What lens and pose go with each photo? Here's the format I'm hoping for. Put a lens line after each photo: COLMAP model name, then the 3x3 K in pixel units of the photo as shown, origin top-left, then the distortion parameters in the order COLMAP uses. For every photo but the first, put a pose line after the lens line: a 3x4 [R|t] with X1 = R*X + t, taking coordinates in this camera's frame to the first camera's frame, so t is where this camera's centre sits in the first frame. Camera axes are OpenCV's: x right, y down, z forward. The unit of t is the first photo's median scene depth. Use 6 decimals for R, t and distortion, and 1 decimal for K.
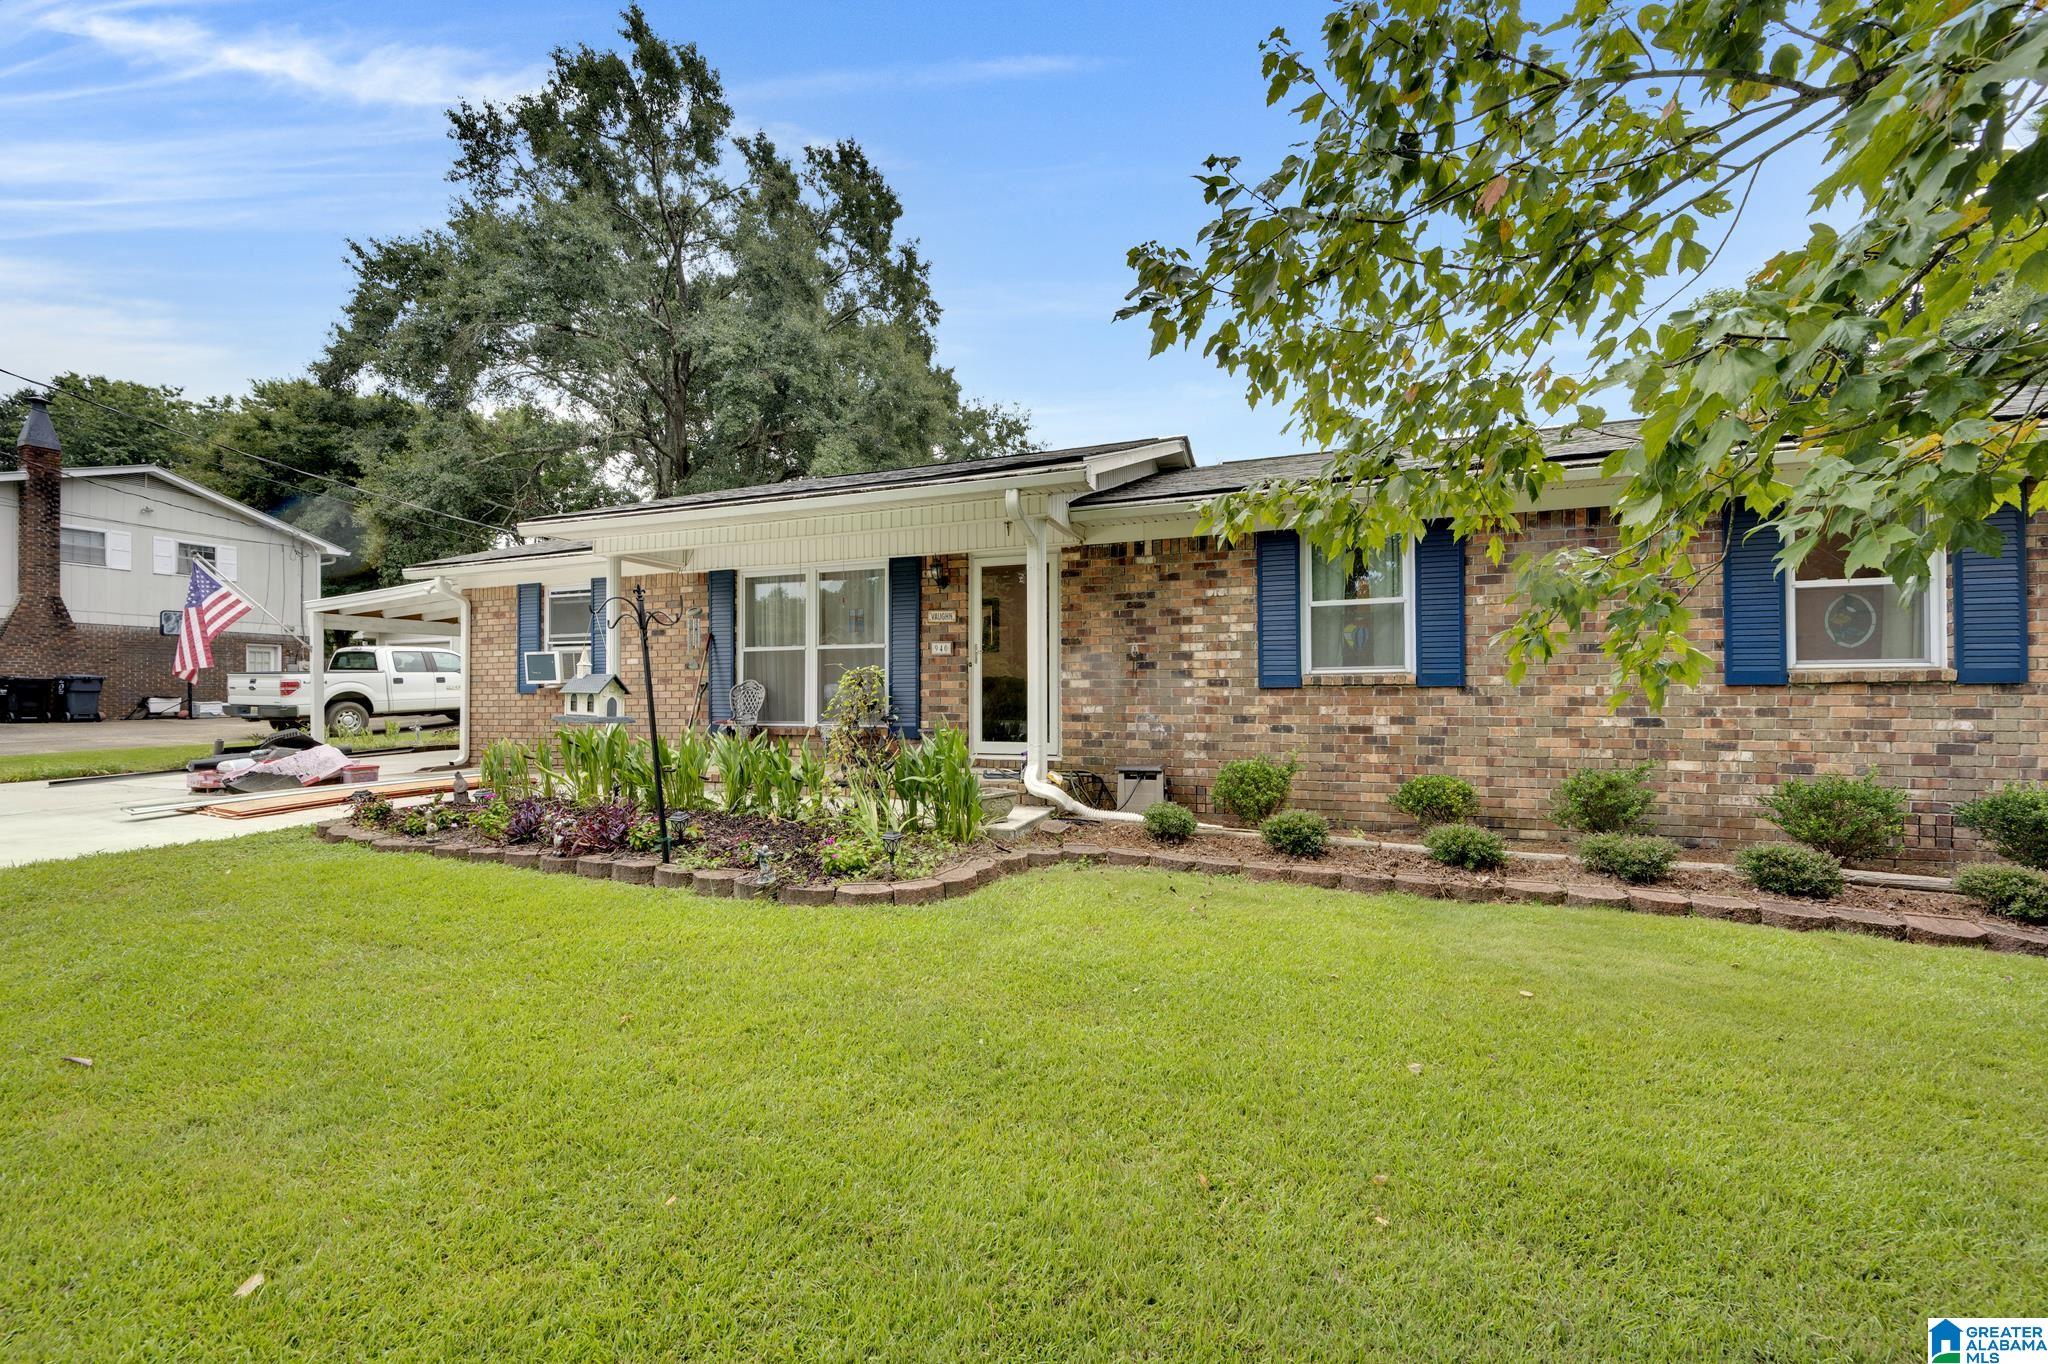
lens RADIAL K [[794.5, 0, 1024.7], [0, 794.5, 690.6], [0, 0, 1]] dist [-0.001643, -0.000152]
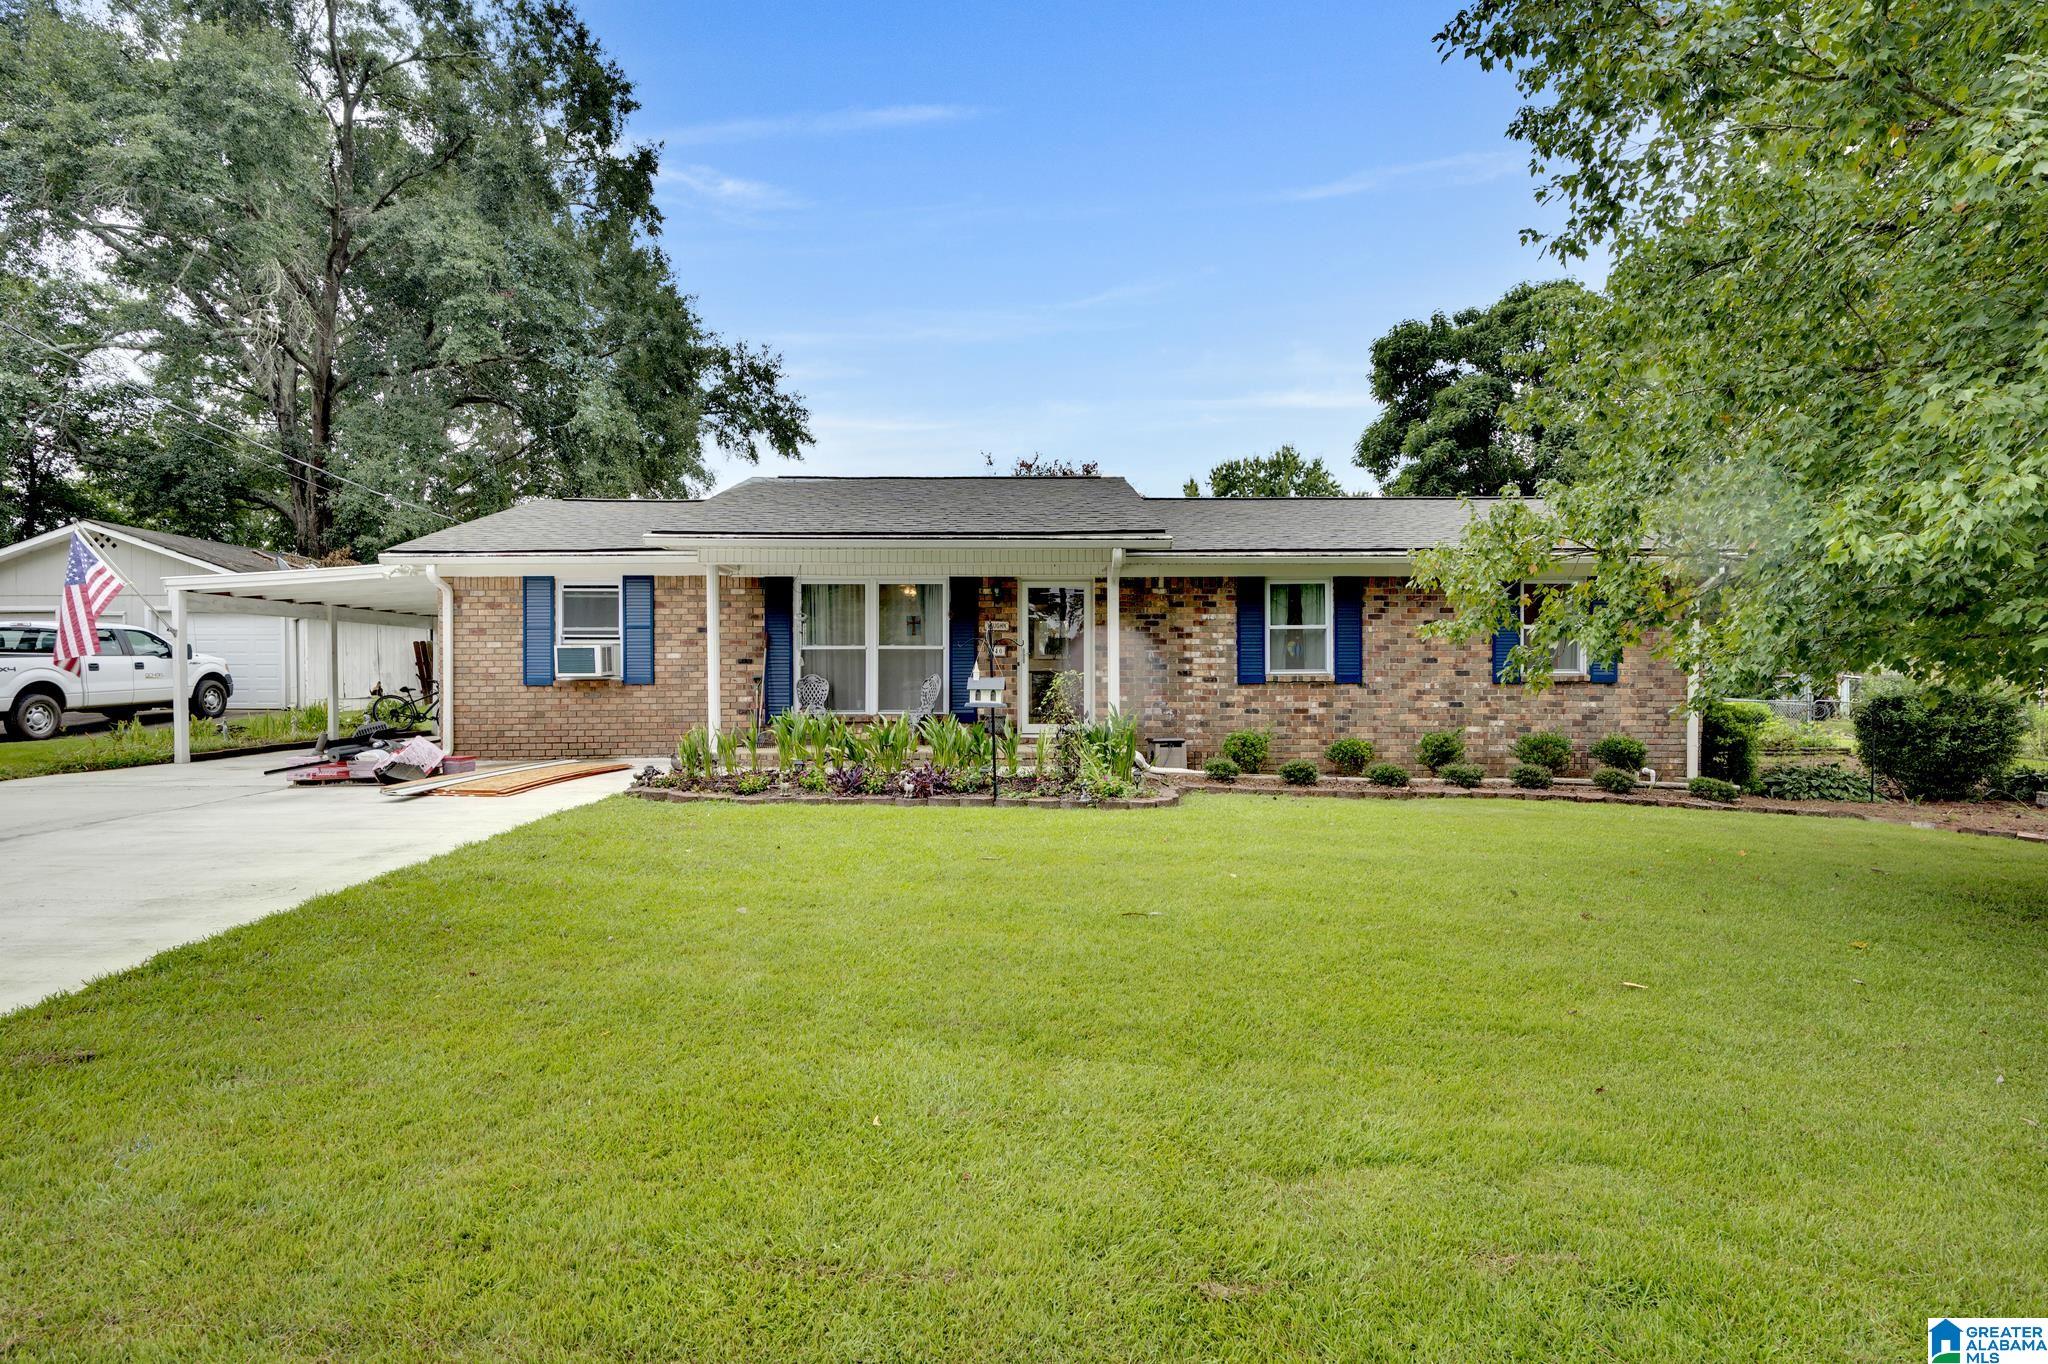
lens RADIAL K [[990.6, 0, 1017.2], [0, 990.6, 686.9], [0, 0, 1]] dist [-0.001569, -0.000244]
pose [[0.934074, 0.000024, 0.357080, -0.744485], [-0.003420, 0.999955, 0.008880, -0.011785], [-0.357064, -0.009516, 0.934032, -0.567301]]
